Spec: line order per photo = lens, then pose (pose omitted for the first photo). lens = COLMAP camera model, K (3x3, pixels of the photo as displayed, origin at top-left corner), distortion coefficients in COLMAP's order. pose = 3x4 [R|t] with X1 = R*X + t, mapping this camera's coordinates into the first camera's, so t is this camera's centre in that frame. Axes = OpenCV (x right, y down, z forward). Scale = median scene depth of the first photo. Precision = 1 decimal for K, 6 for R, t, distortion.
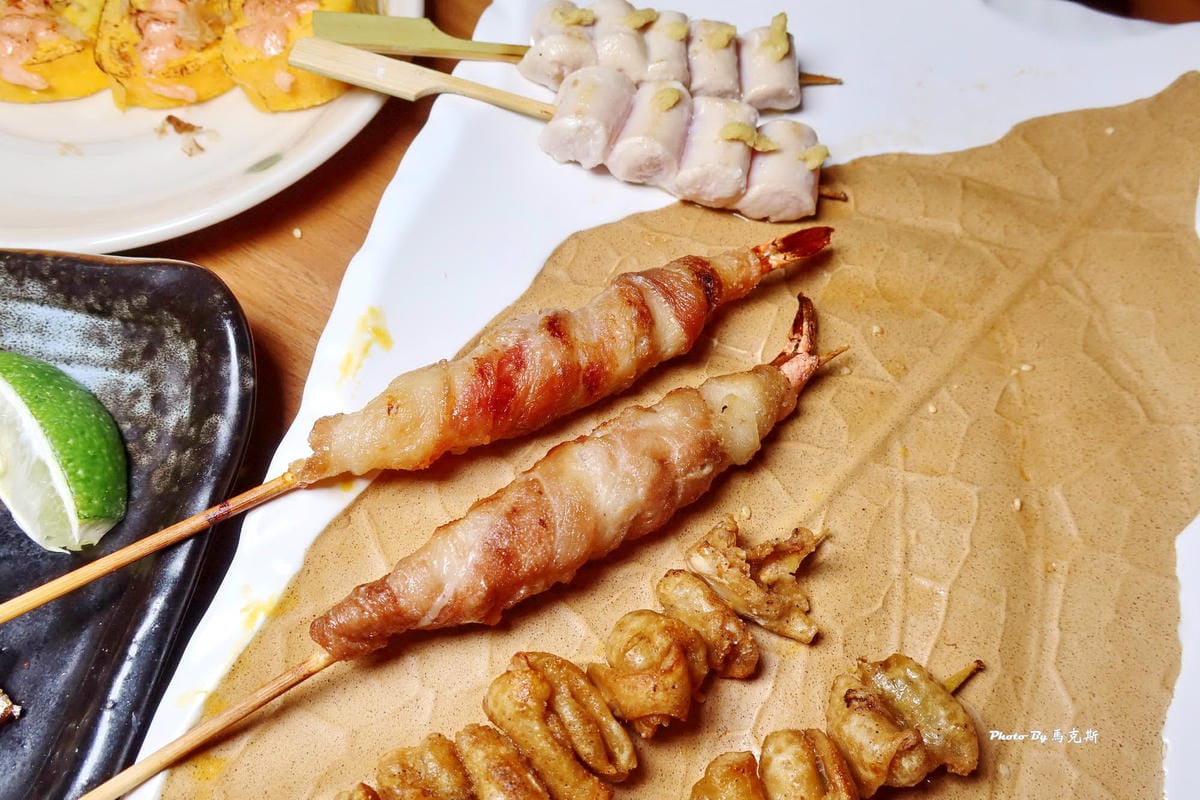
lens RADIAL K [[801.4, 0, 600.0], [0, 801.4, 400.0], [0, 0, 1]] dist [-0.024508, 0.002330]
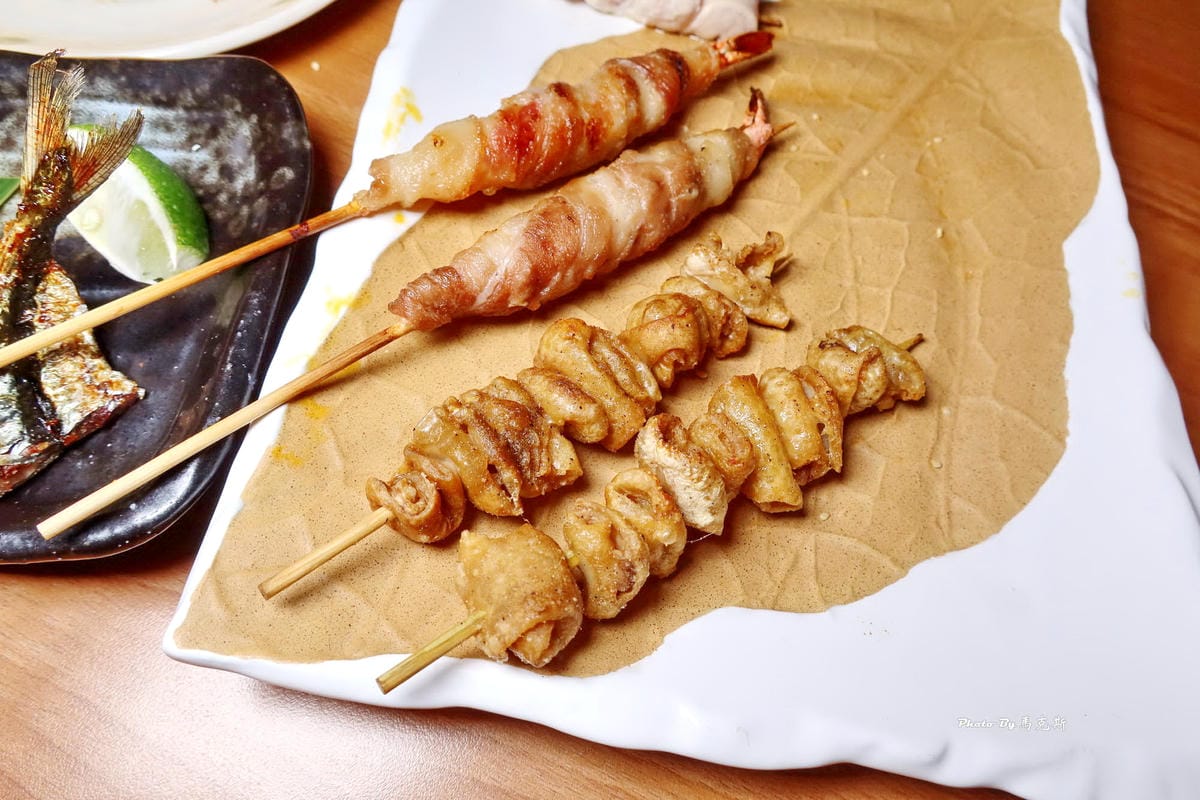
lens RADIAL K [[801.4, 0, 600.0], [0, 801.4, 400.0], [0, 0, 1]] dist [-0.024508, 0.002330]
pose [[0.994162, -0.072857, 0.079580, -0.122887], [0.074010, 0.997190, -0.011629, 0.382981], [-0.078509, 0.017451, 0.996761, -0.197232]]
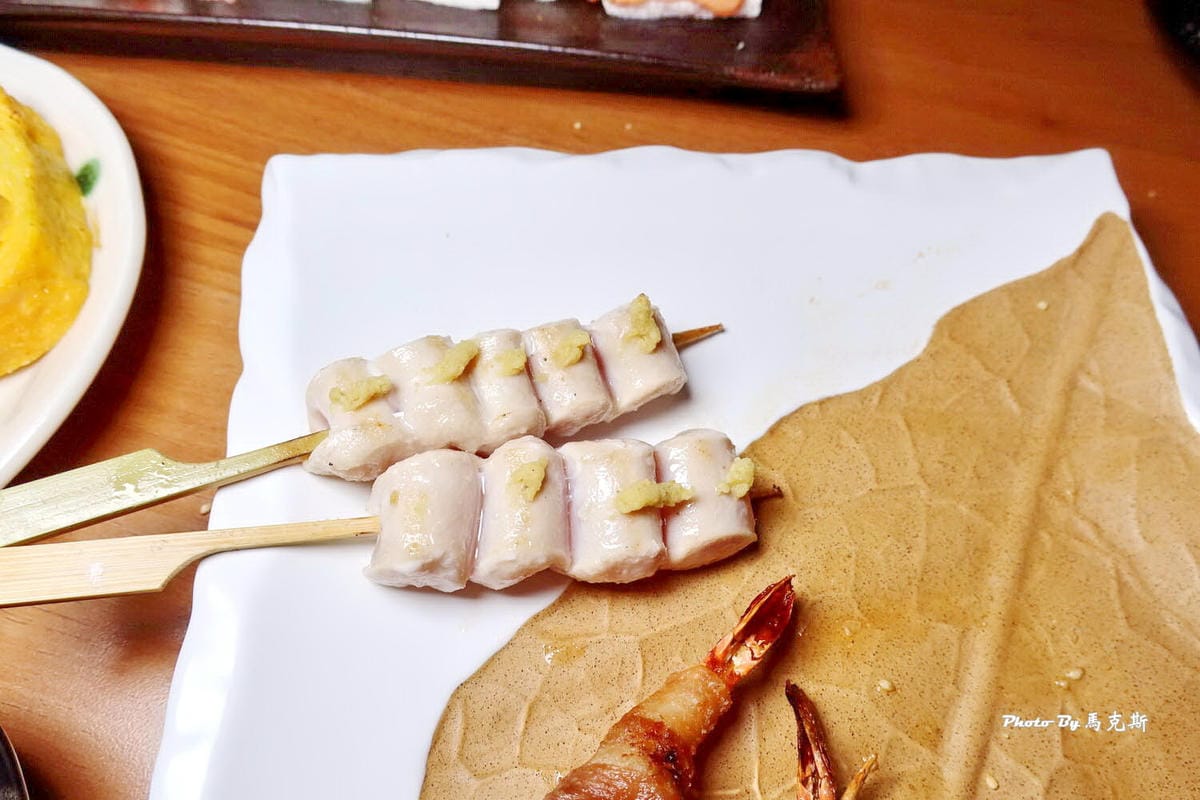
lens RADIAL K [[853.8, 0, 600.0], [0, 853.8, 400.0], [0, 0, 1]] dist [-0.007111, -0.000507]
pose [[0.941975, -0.280637, 0.184192, 0.023928], [0.288825, 0.957200, -0.018676, -0.475757], [-0.171068, 0.070792, 0.982713, 0.279337]]
